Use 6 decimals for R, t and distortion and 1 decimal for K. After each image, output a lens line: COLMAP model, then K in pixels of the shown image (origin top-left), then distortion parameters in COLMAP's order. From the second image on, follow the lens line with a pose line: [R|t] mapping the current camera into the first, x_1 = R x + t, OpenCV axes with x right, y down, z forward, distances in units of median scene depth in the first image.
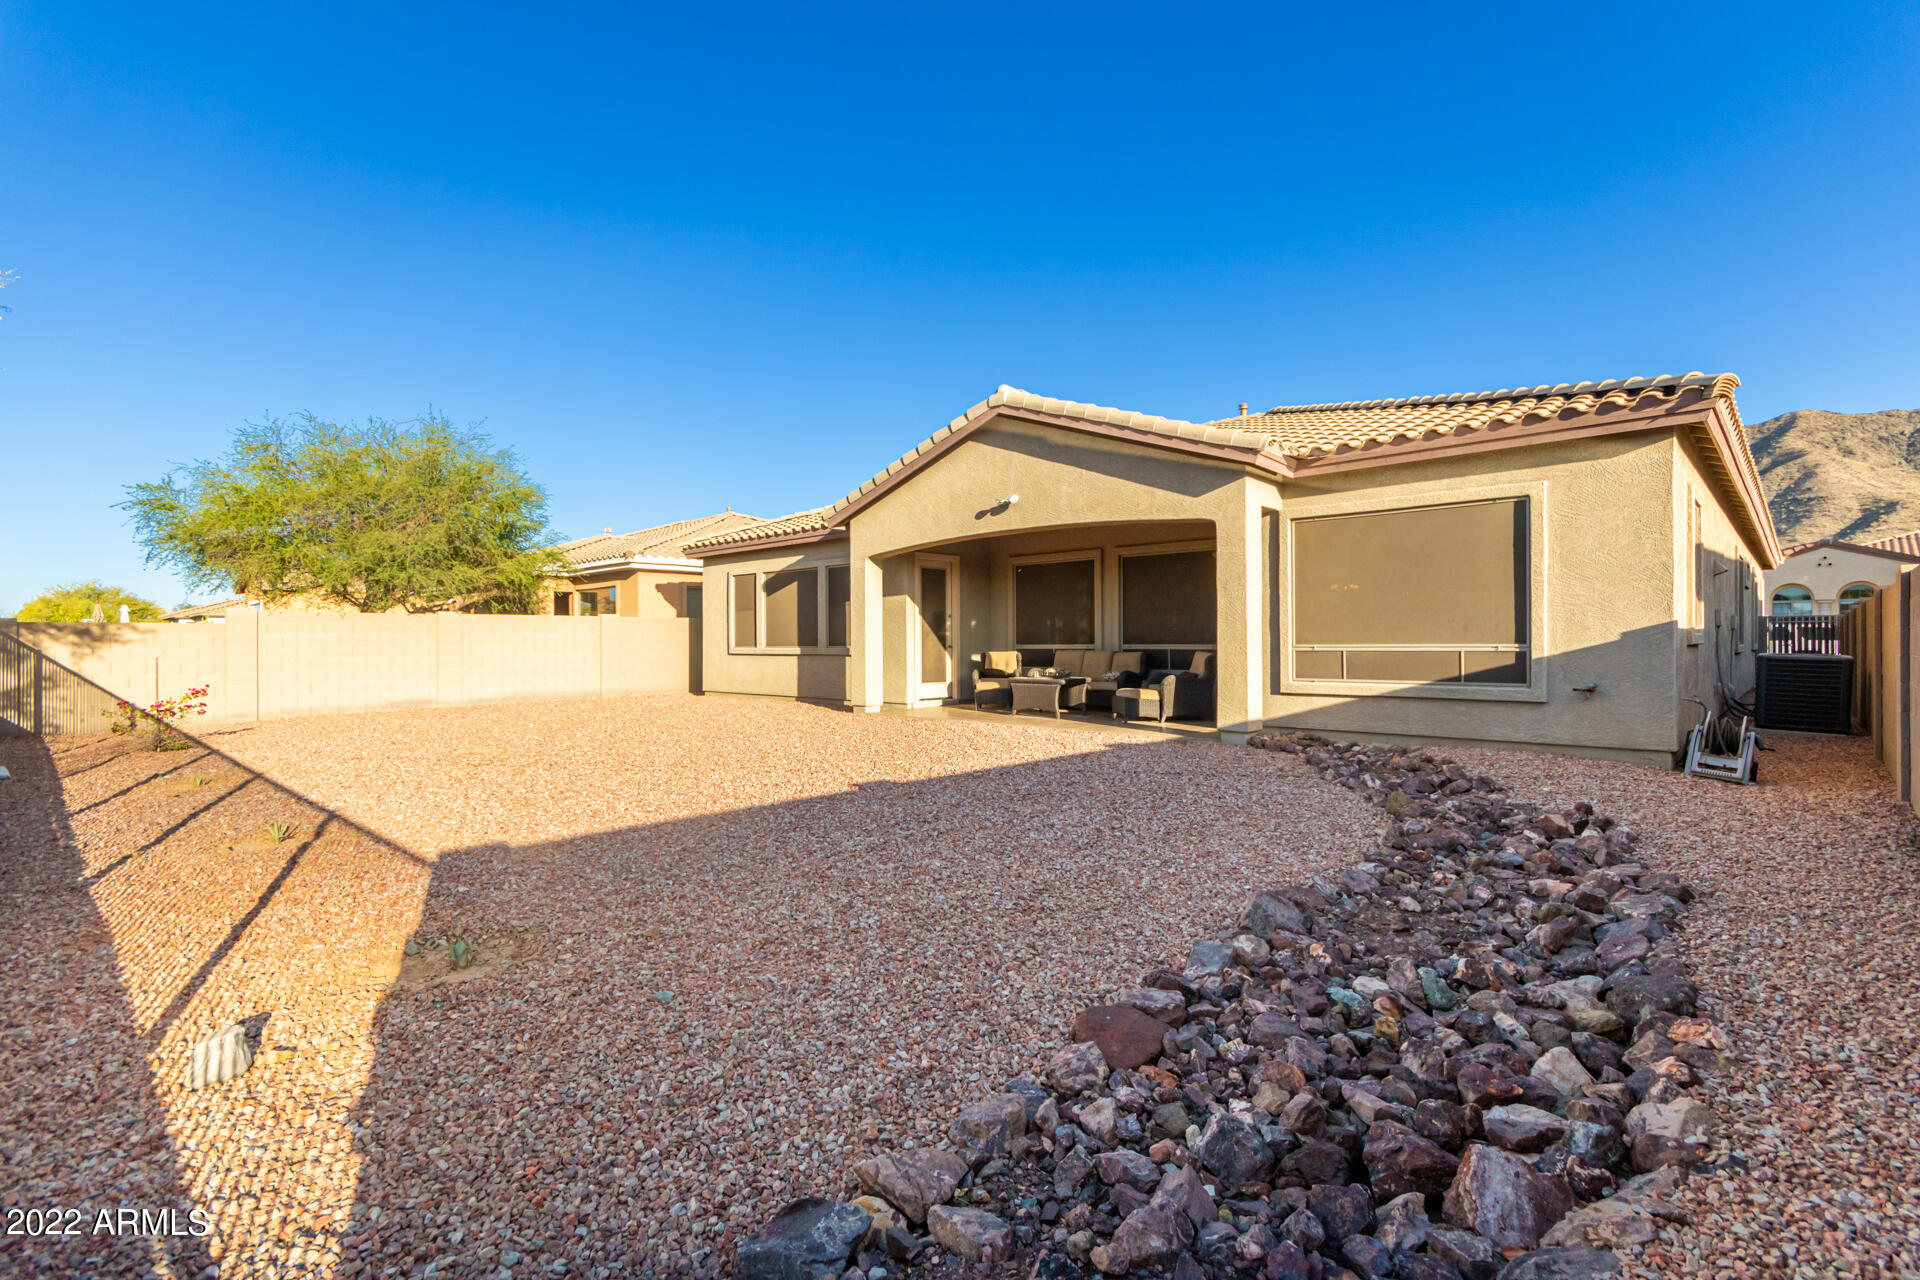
lens RADIAL K [[890.1, 0, 972.4], [0, 890.1, 642.8], [0, 0, 1]] dist [0.005162, 0.000695]
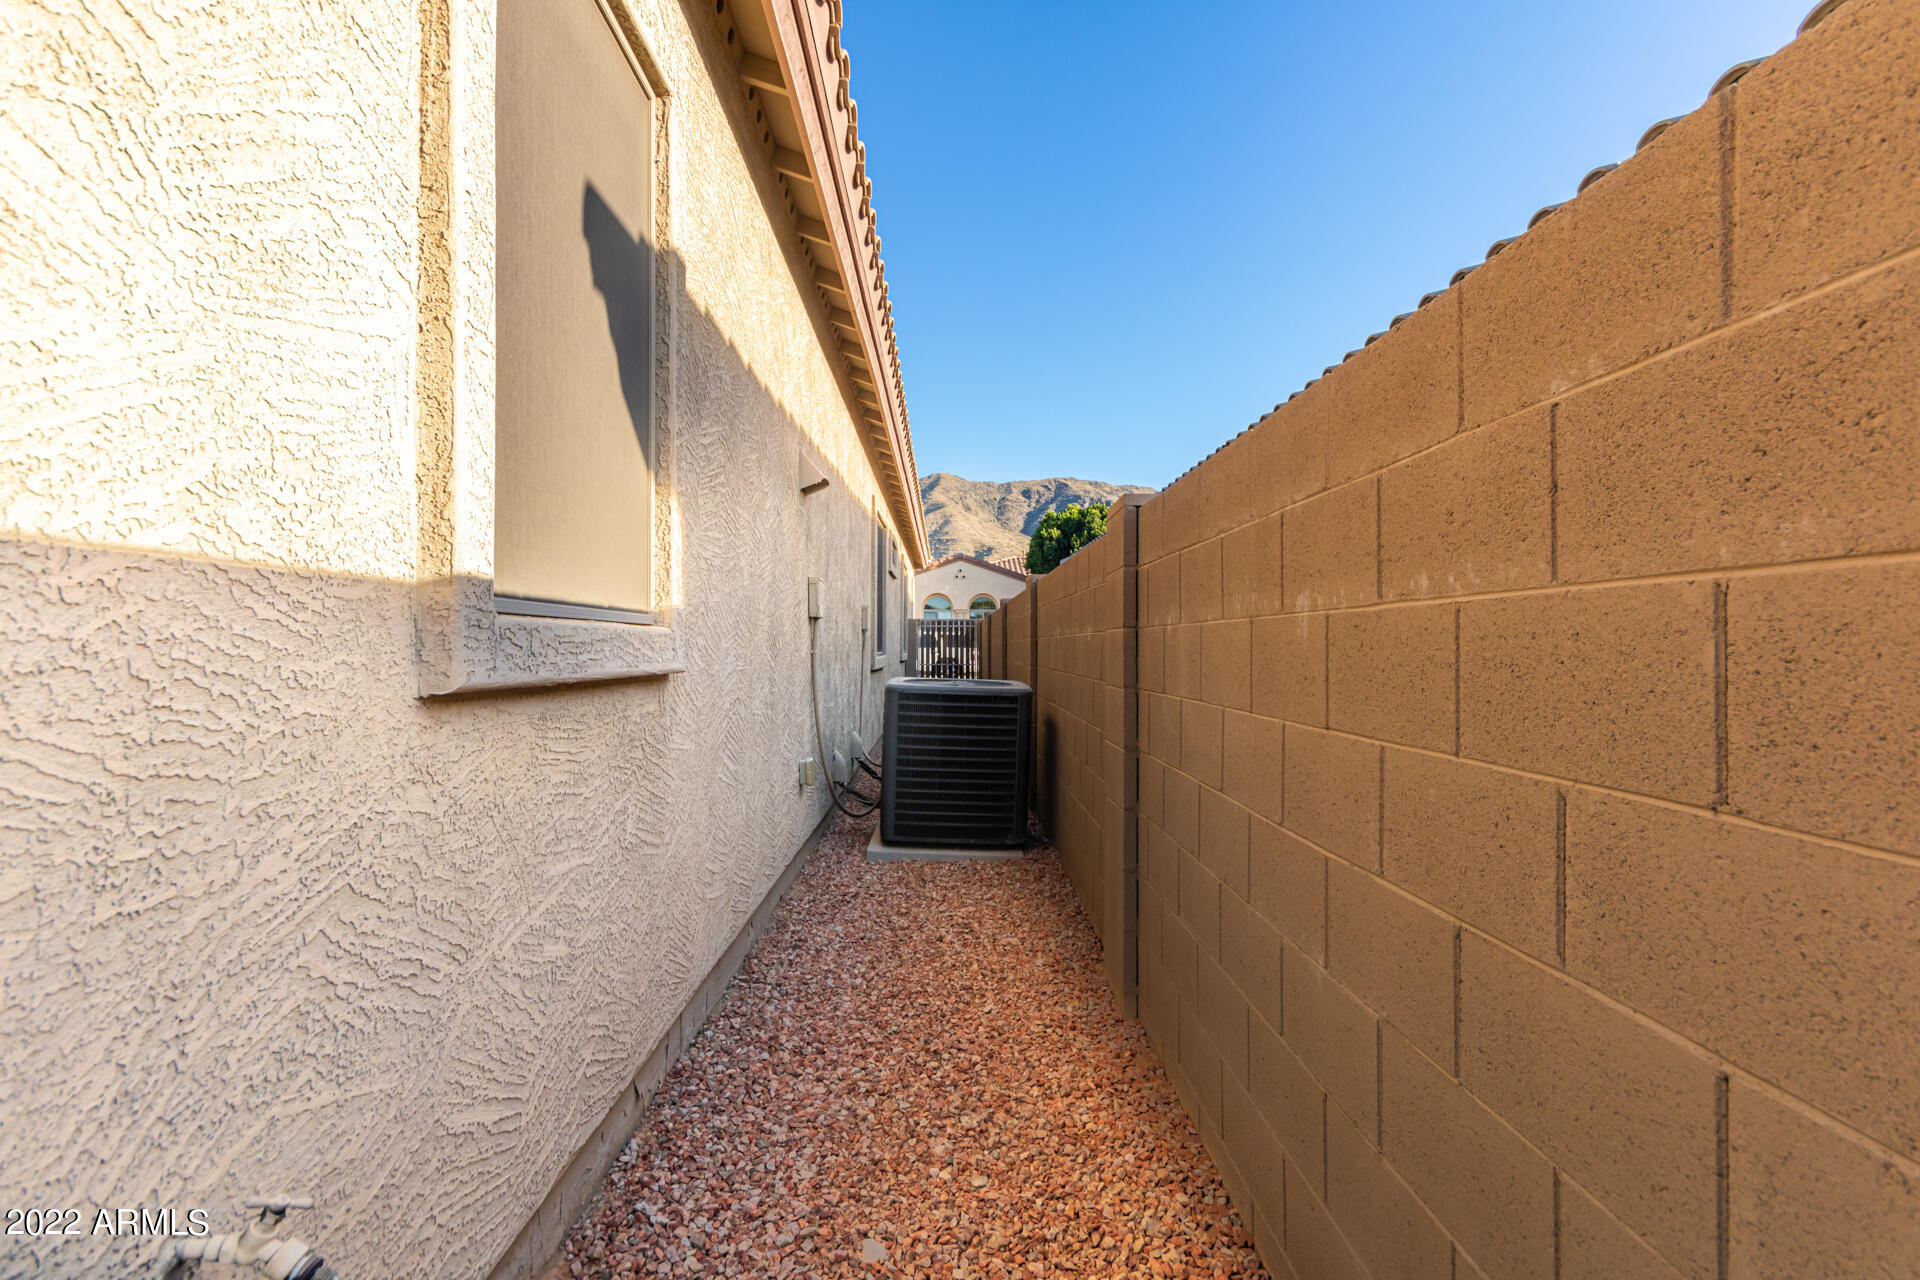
lens RADIAL K [[890.1, 0, 972.4], [0, 890.1, 642.8], [0, 0, 1]] dist [0.005162, 0.000695]
pose [[0.709529, 0.010643, 0.704596, 0.328148], [-0.008079, 0.999943, -0.006969, -0.002064], [-0.704630, -0.000747, 0.709575, 0.358264]]
